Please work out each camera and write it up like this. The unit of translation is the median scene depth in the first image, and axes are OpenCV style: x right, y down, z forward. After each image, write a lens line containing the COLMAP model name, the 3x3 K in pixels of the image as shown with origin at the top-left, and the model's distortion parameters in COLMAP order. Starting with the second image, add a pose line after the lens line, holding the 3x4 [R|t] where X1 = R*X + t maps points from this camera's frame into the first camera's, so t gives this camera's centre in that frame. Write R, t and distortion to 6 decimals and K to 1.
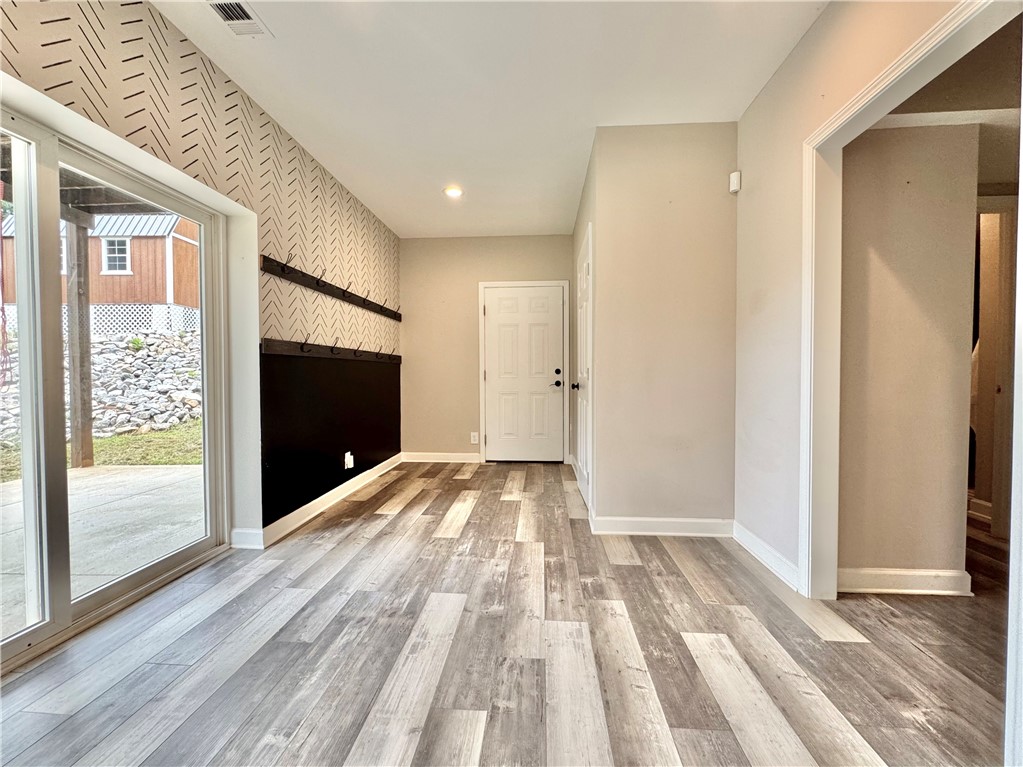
lens RADIAL K [[415.1, 0, 517.7], [0, 415.1, 384.4], [0, 0, 1]] dist [-0.002502, 0.000133]
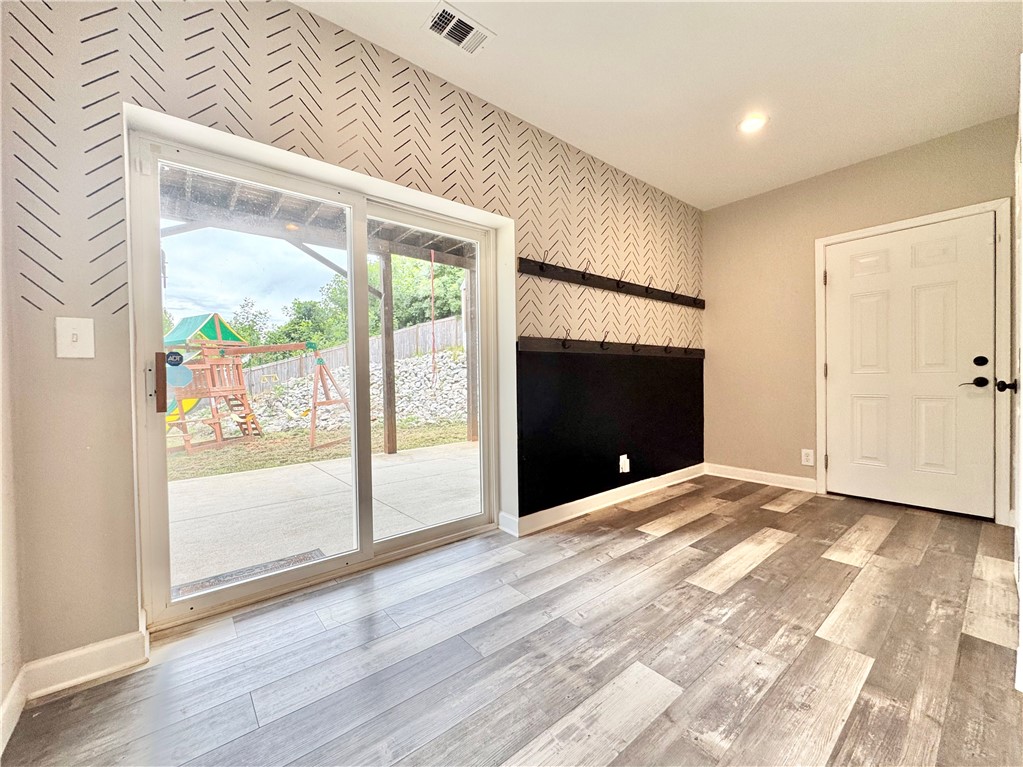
lens RADIAL K [[415.1, 0, 514.7], [0, 415.1, 383.7], [0, 0, 1]] dist [-0.002502, 0.000133]
pose [[0.686493, 0.003476, -0.727128, 0.133437], [-0.005967, 0.999982, -0.000853, 0.008651], [0.727112, 0.004924, 0.686501, 0.252730]]
